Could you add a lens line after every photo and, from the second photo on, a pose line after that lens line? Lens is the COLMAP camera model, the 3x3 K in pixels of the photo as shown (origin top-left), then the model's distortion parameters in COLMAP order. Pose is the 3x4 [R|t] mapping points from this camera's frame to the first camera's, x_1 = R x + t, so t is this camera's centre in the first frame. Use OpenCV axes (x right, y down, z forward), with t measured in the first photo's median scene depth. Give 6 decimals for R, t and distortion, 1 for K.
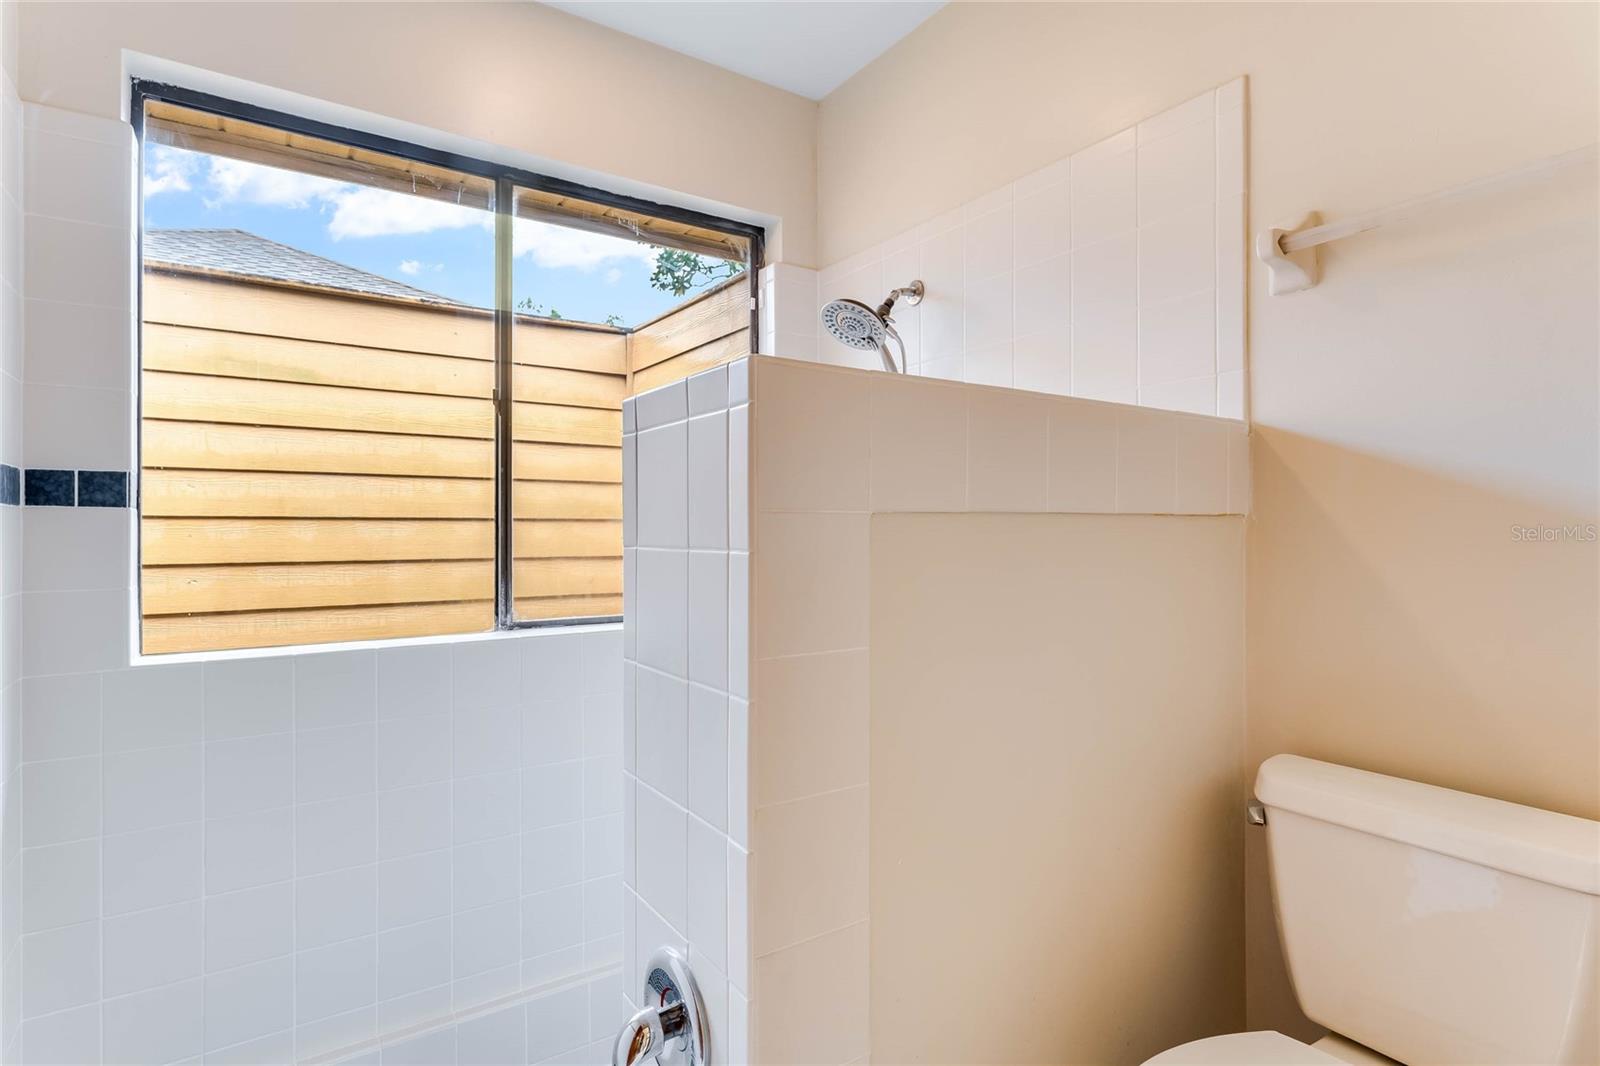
lens RADIAL K [[857.0, 0, 802.9], [0, 857.0, 532.7], [0, 0, 1]] dist [-0.004215, -0.001041]
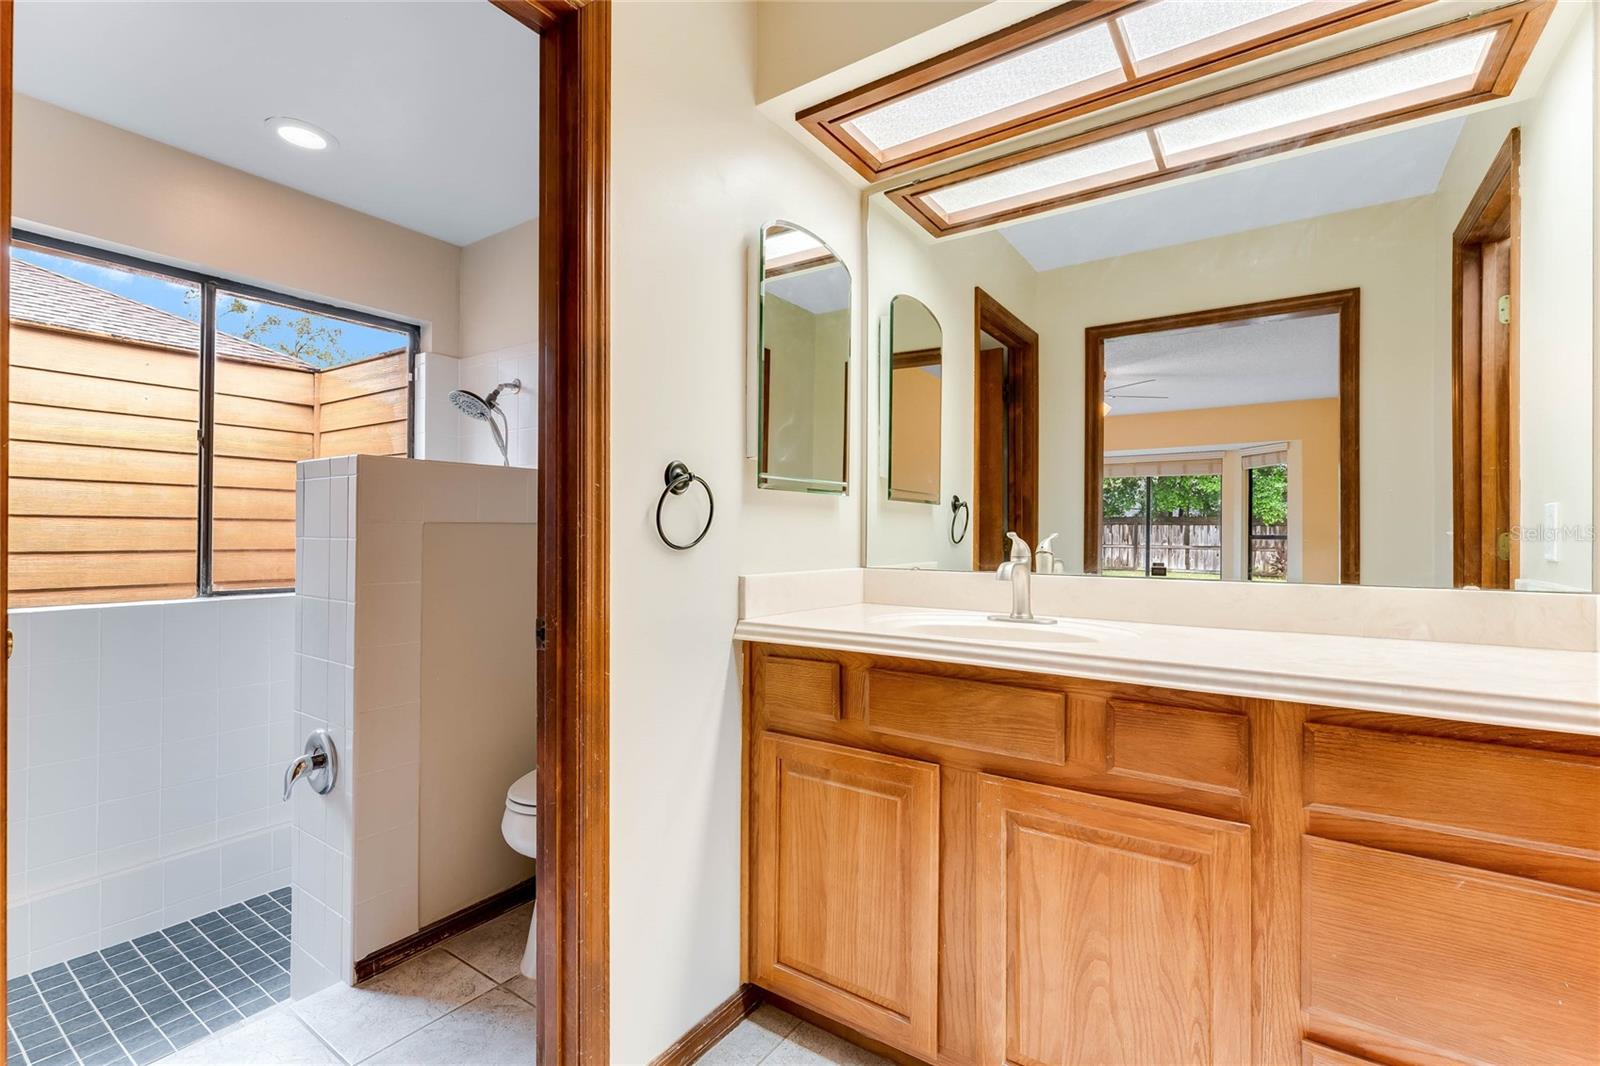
lens RADIAL K [[724.7, 0, 793.6], [0, 724.7, 533.2], [0, 0, 1]] dist [0.001558, -0.000442]
pose [[0.931105, 0.011766, 0.364562, 0.131143], [-0.010866, 0.999931, -0.004521, 0.001102], [-0.364590, 0.000248, 0.931168, -0.510928]]
